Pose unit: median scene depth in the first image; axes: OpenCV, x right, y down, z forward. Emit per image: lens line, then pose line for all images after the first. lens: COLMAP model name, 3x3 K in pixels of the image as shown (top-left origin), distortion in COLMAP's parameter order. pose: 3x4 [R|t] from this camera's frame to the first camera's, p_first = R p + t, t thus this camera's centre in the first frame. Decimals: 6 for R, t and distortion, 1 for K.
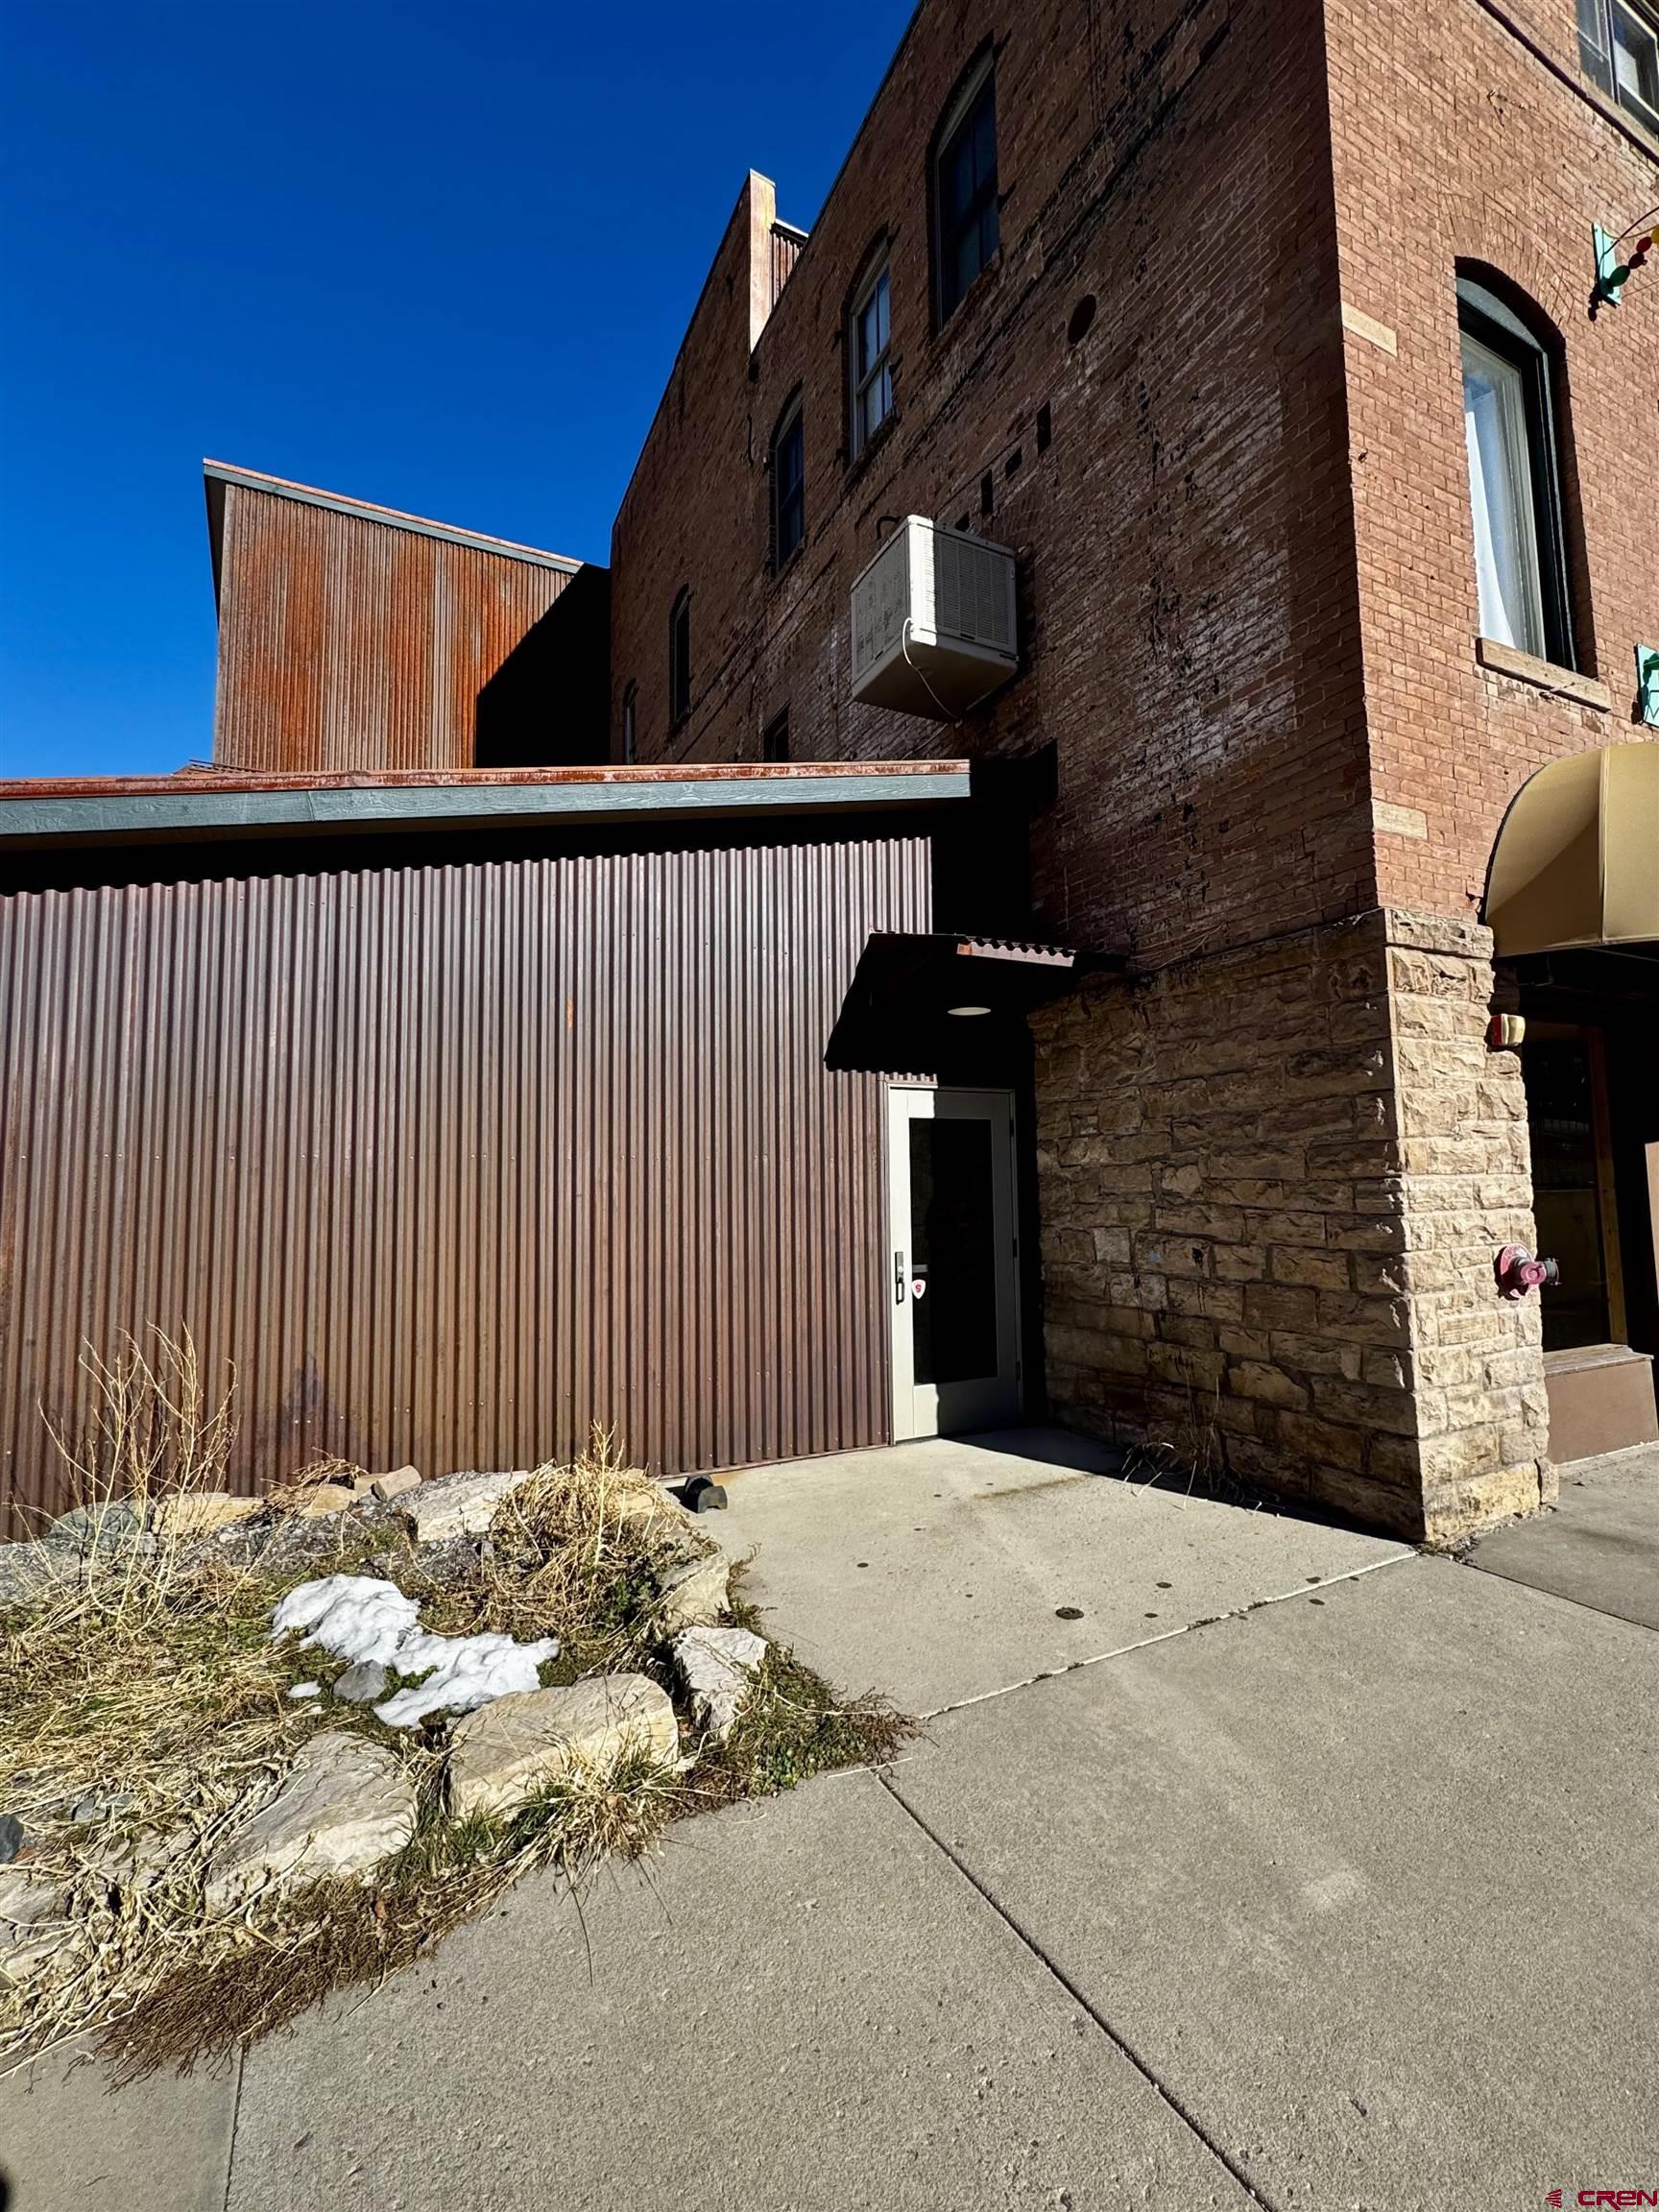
lens RADIAL K [[968.6, 0, 829.5], [0, 968.6, 1106.0], [0, 0, 1]] dist [-0.001749, -0.000184]
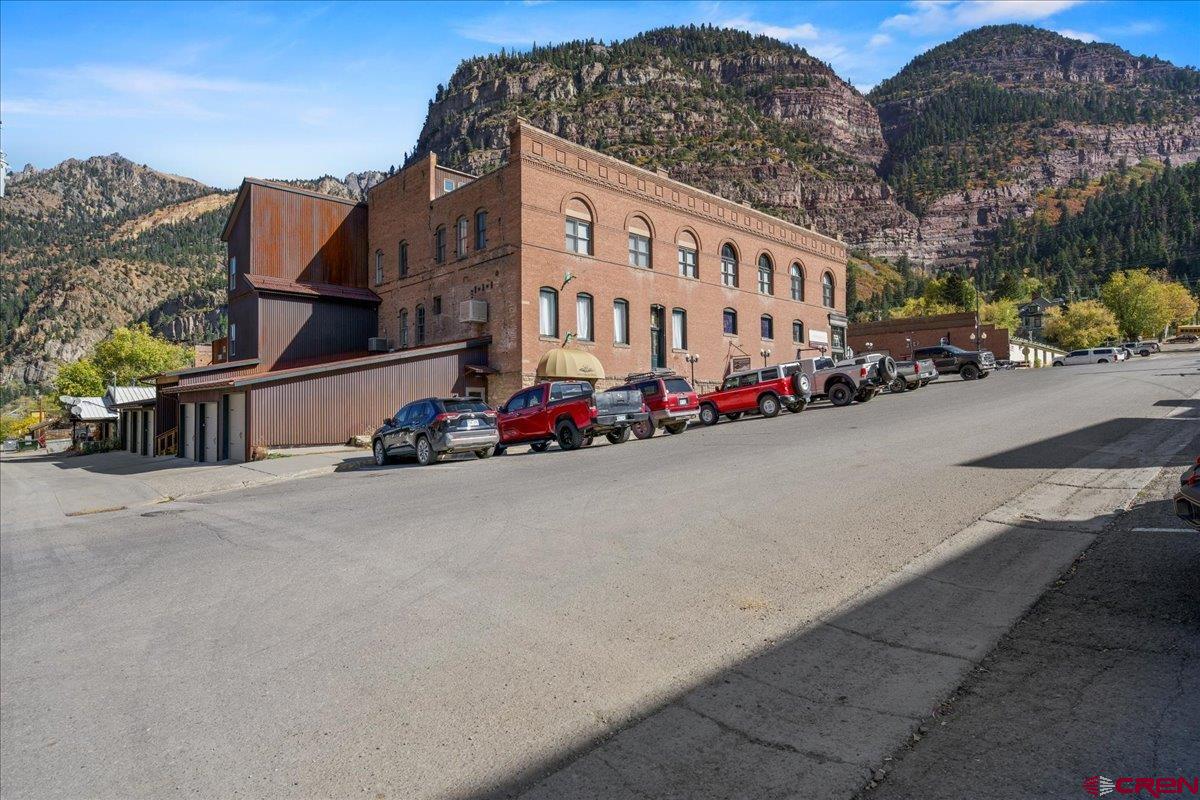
lens RADIAL K [[626.7, 0, 595.1], [0, 626.7, 386.5], [0, 0, 1]] dist [0.005510, 0.001272]
pose [[0.953644, 0.012250, 0.300687, -0.458733], [-0.026423, 0.998721, 0.043115, -0.275352], [-0.299774, -0.049061, 0.952748, -4.002302]]
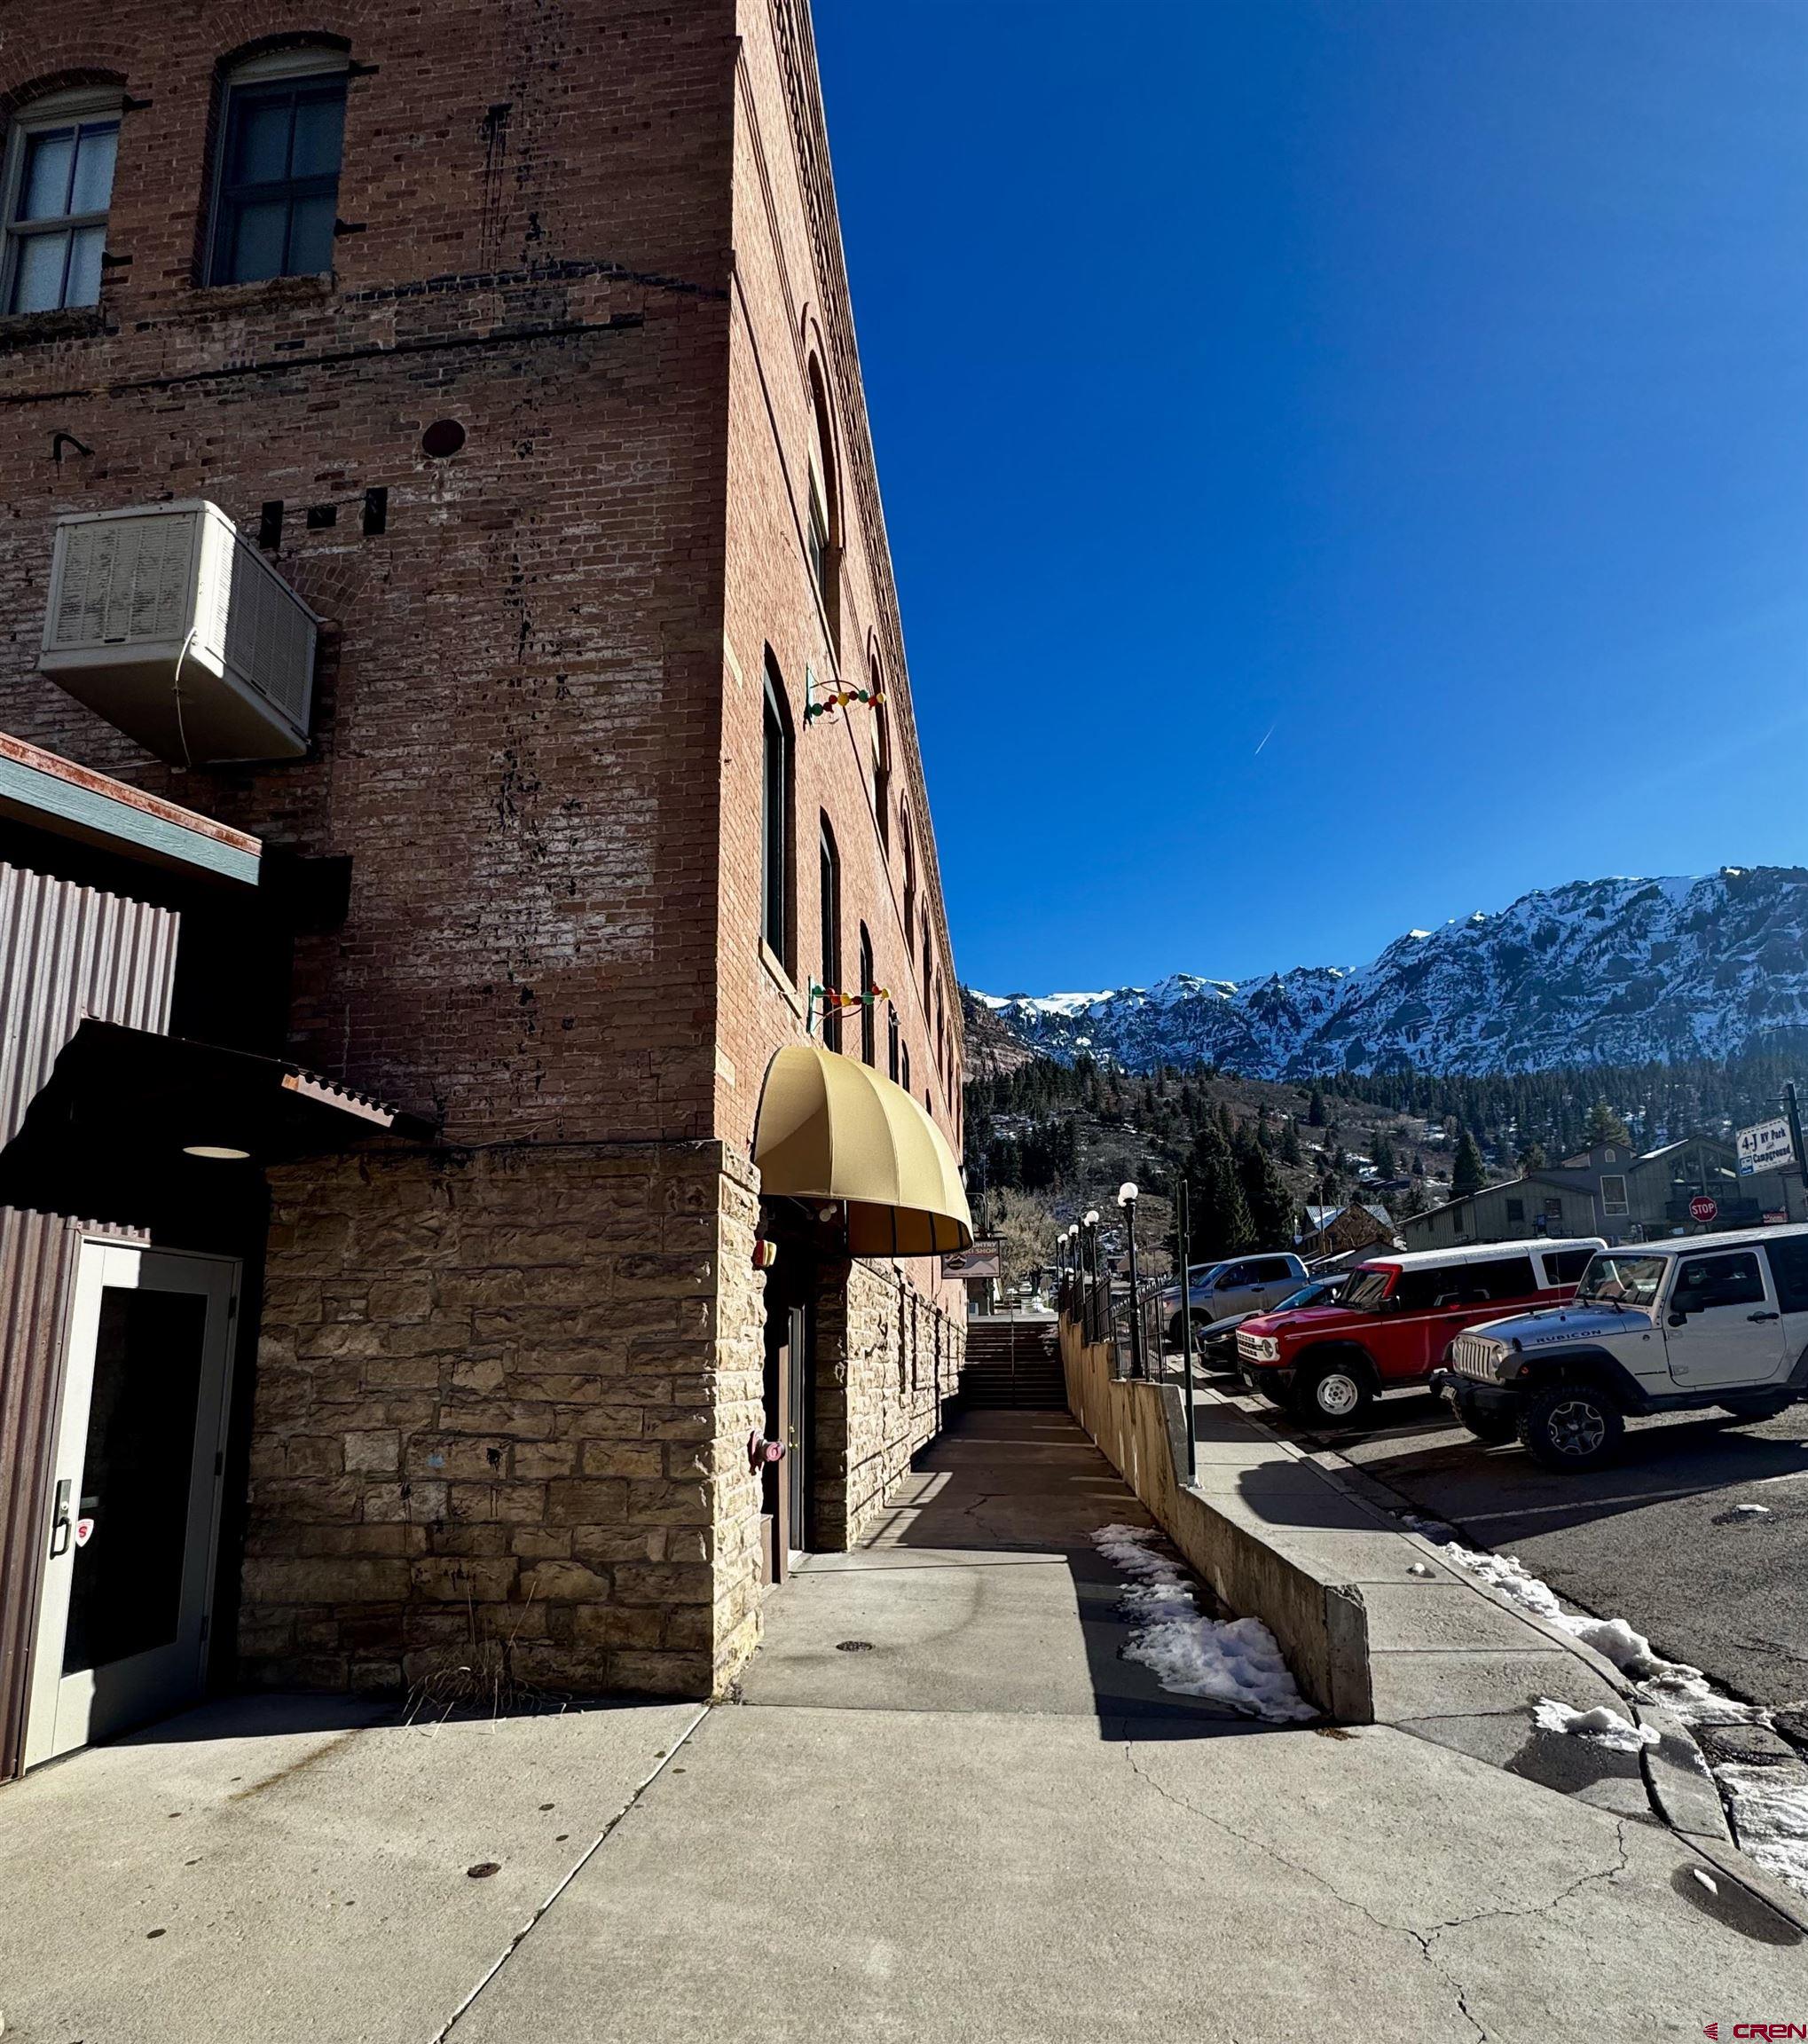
lens RADIAL K [[1057.6, 0, 902.4], [0, 1057.6, 1208.5], [0, 0, 1]] dist [-0.000791, 0.000257]
pose [[0.533358, 0.134341, 0.835154, -0.297390], [-0.065742, 0.990905, -0.117410, 0.009986], [-0.843331, 0.007717, 0.537339, 0.106698]]
